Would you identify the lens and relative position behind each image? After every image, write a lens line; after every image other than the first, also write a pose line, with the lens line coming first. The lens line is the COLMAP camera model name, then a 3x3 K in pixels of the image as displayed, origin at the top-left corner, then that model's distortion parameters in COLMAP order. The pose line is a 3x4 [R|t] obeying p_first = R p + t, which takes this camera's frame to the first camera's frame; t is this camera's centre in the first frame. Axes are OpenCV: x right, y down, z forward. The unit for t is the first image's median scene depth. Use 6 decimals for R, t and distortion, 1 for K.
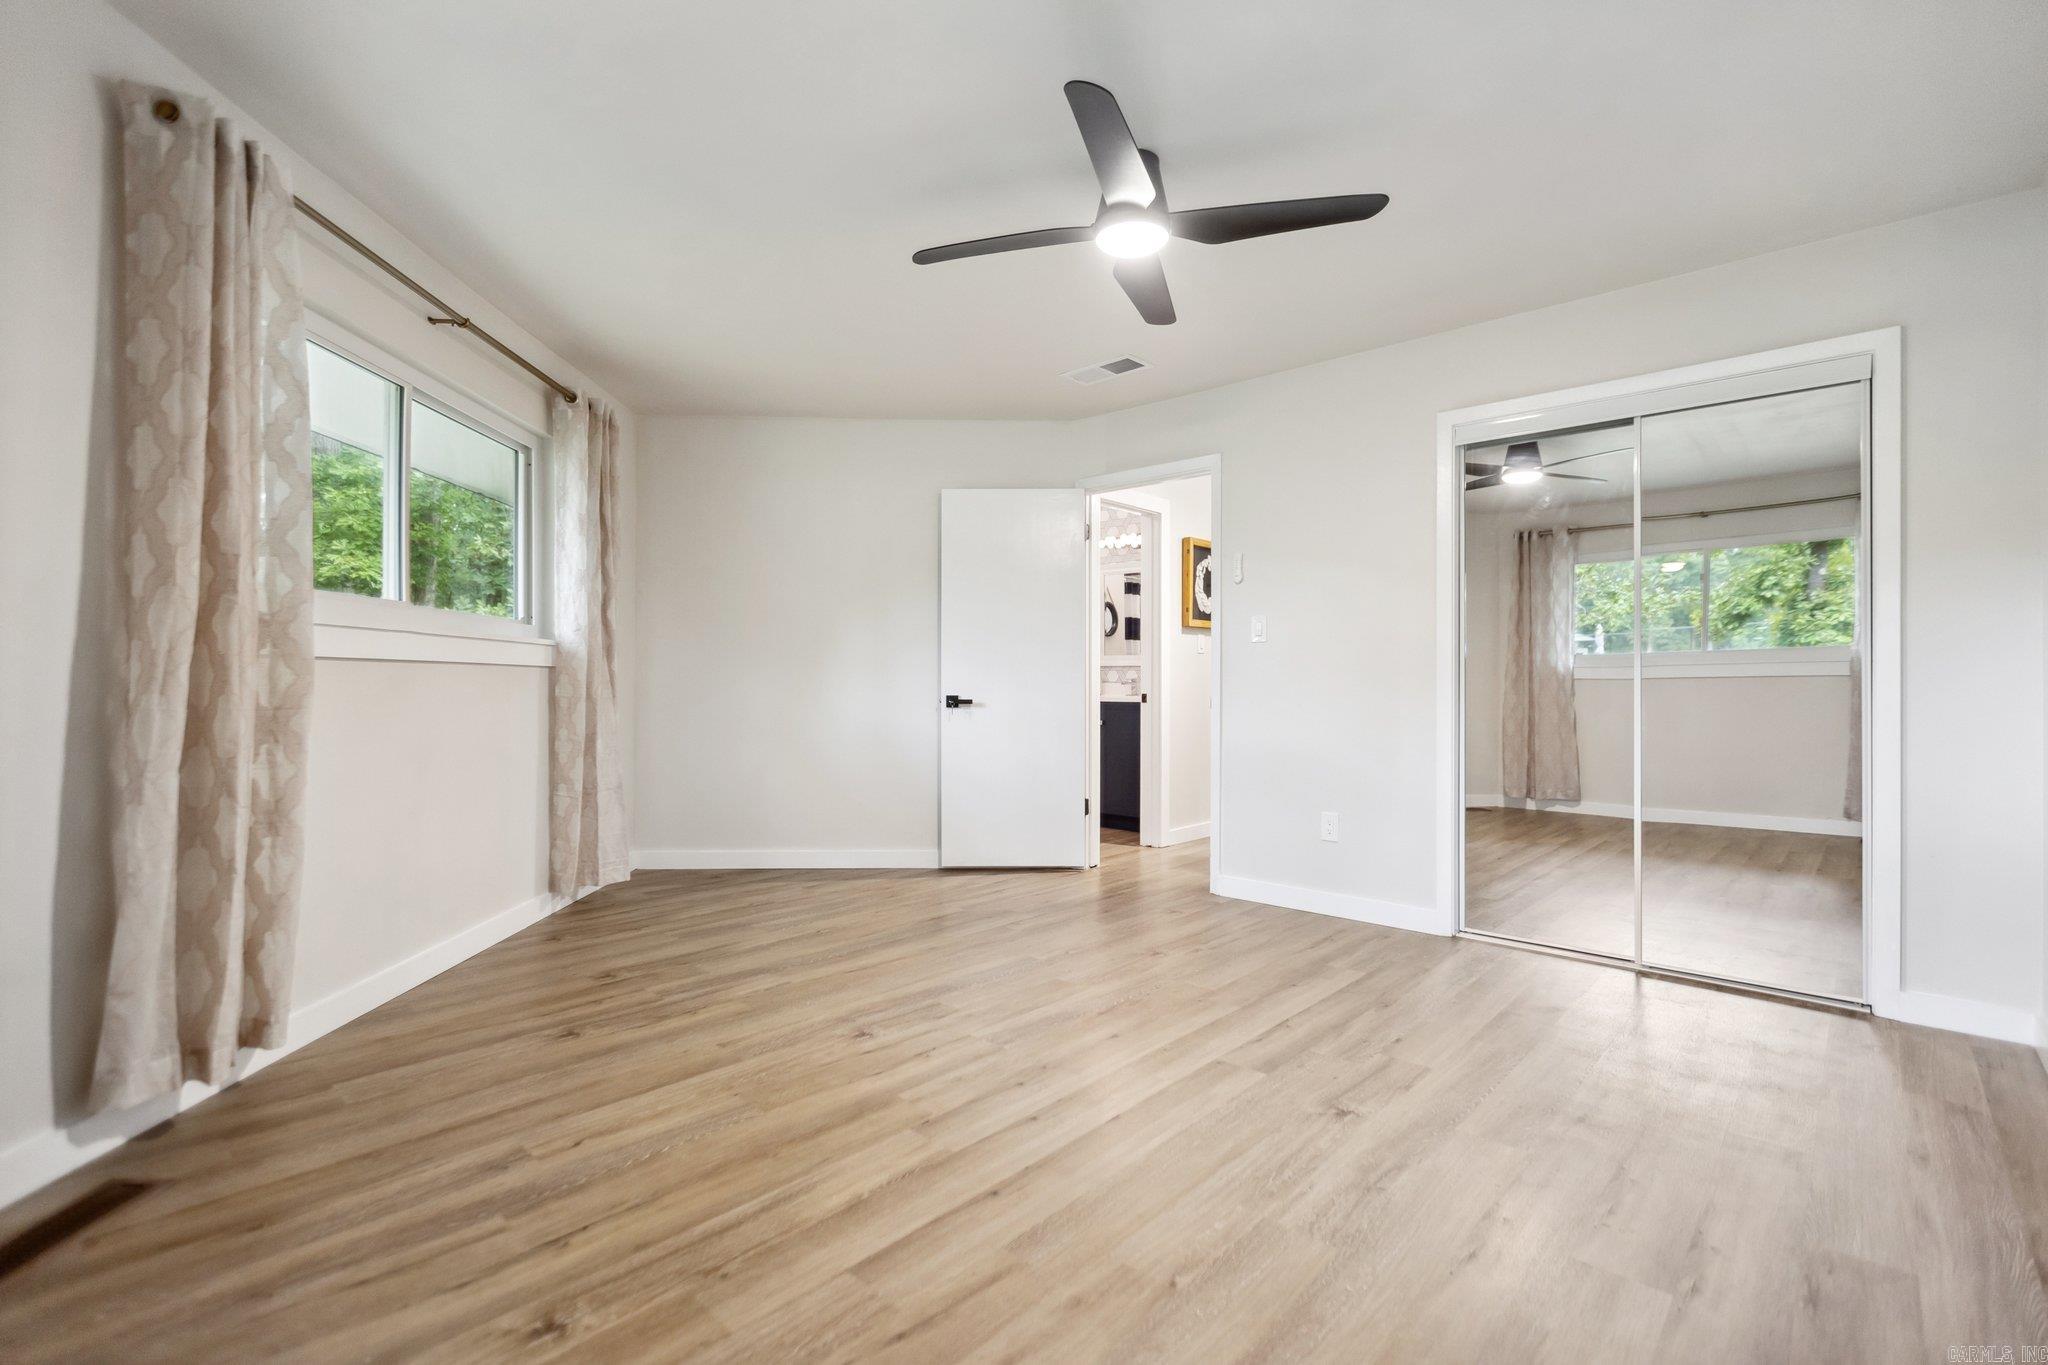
lens RADIAL K [[946.6, 0, 1026.2], [0, 946.6, 672.3], [0, 0, 1]] dist [0.021314, -0.000324]
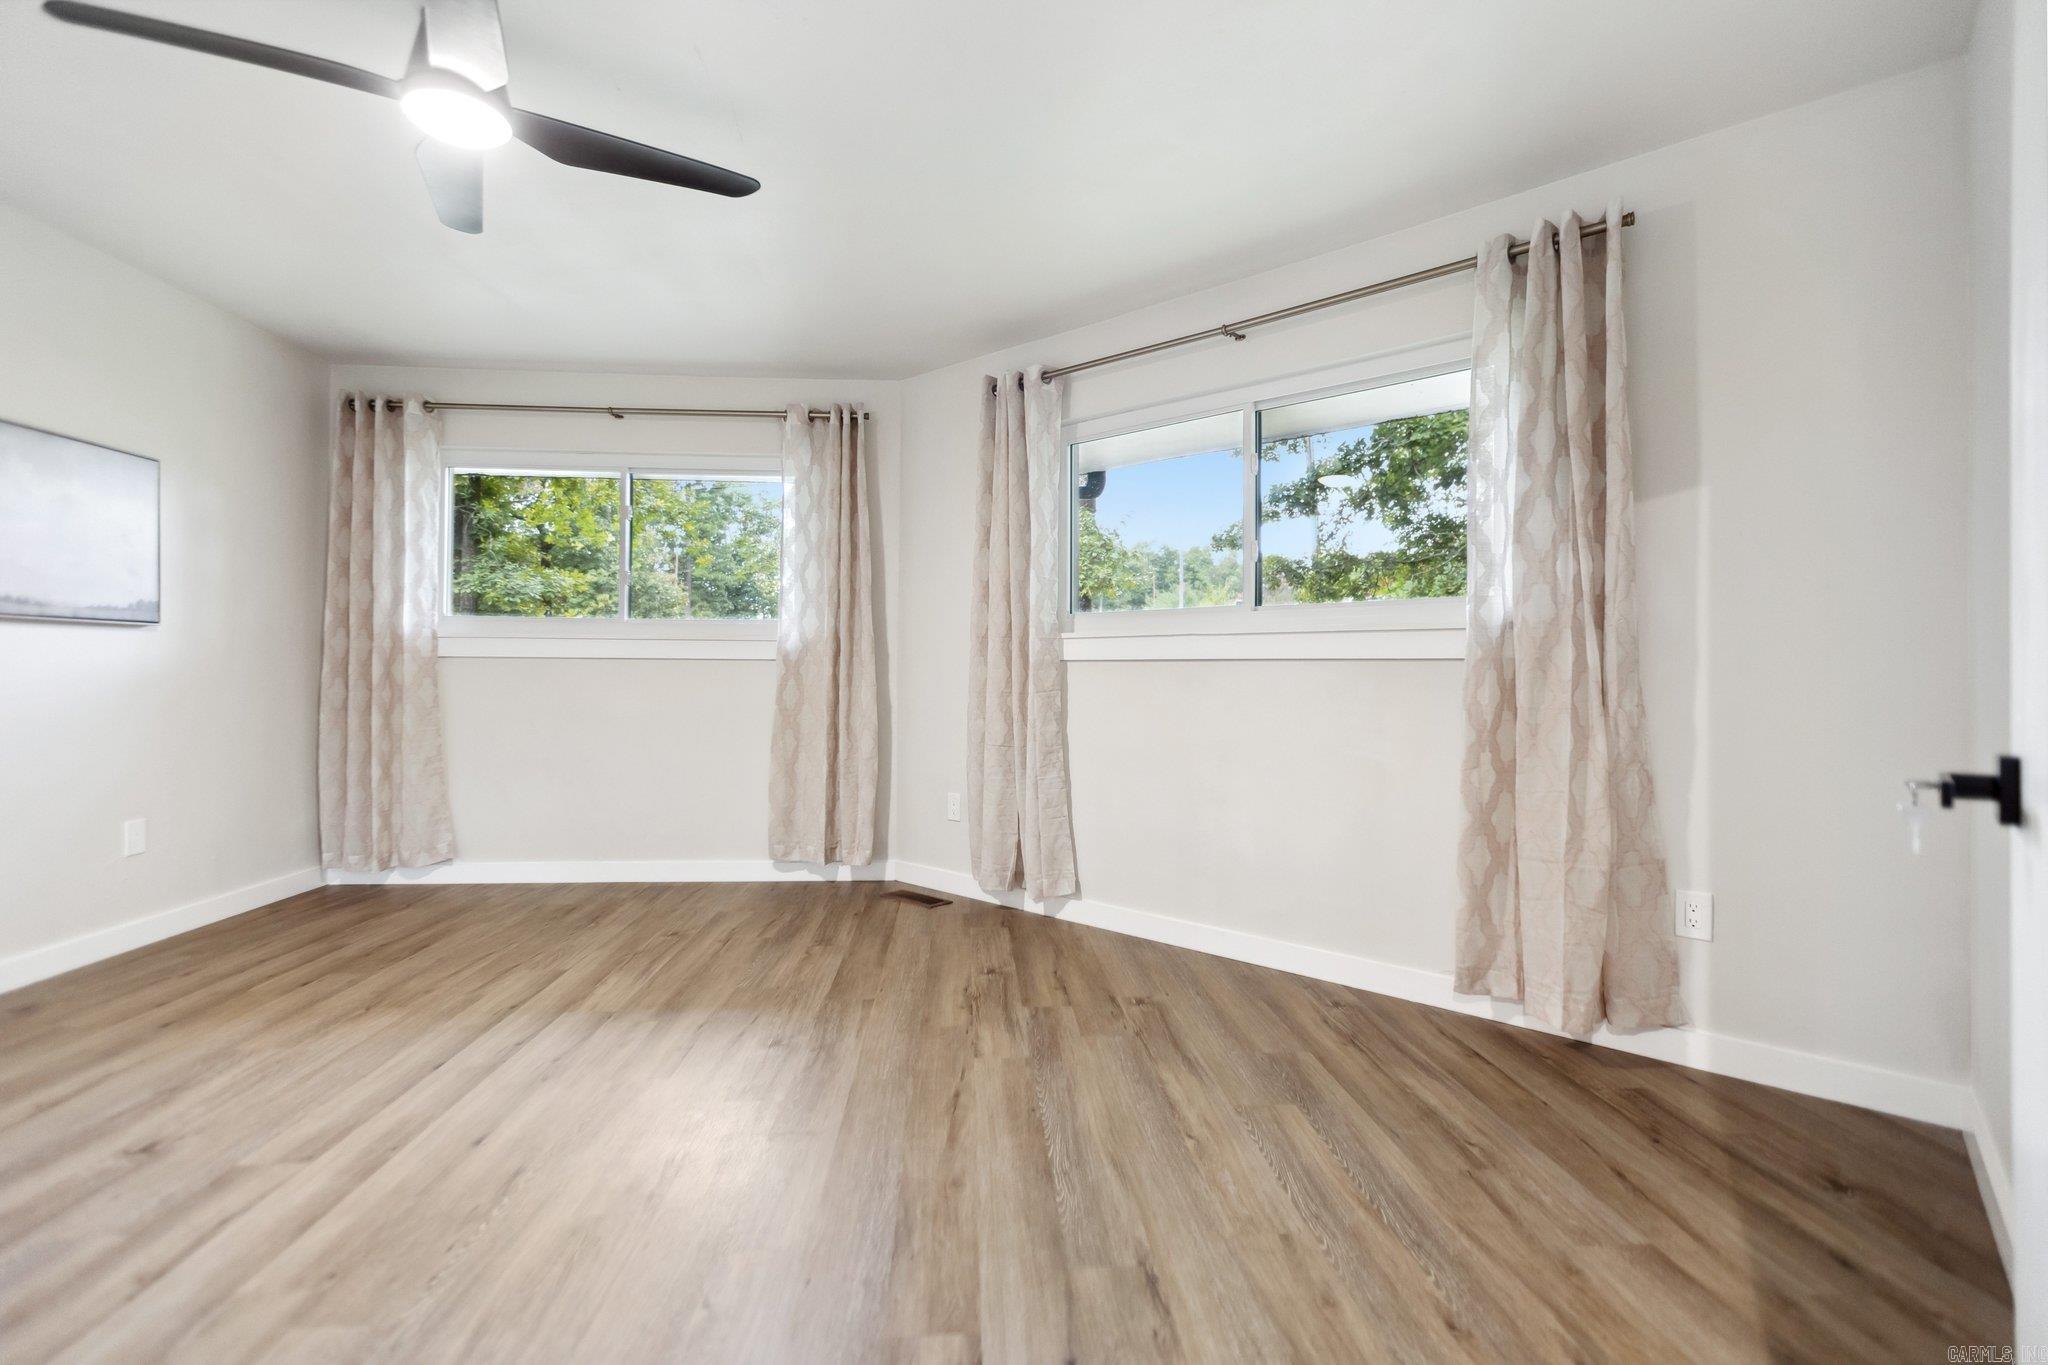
lens RADIAL K [[946.6, 0, 1026.2], [0, 946.6, 672.3], [0, 0, 1]] dist [0.021314, -0.000324]
pose [[-0.706878, -0.009693, -0.707269, 0.350084], [-0.002950, 0.999938, -0.010756, 0.019772], [0.707329, -0.005516, -0.706863, 1.979603]]
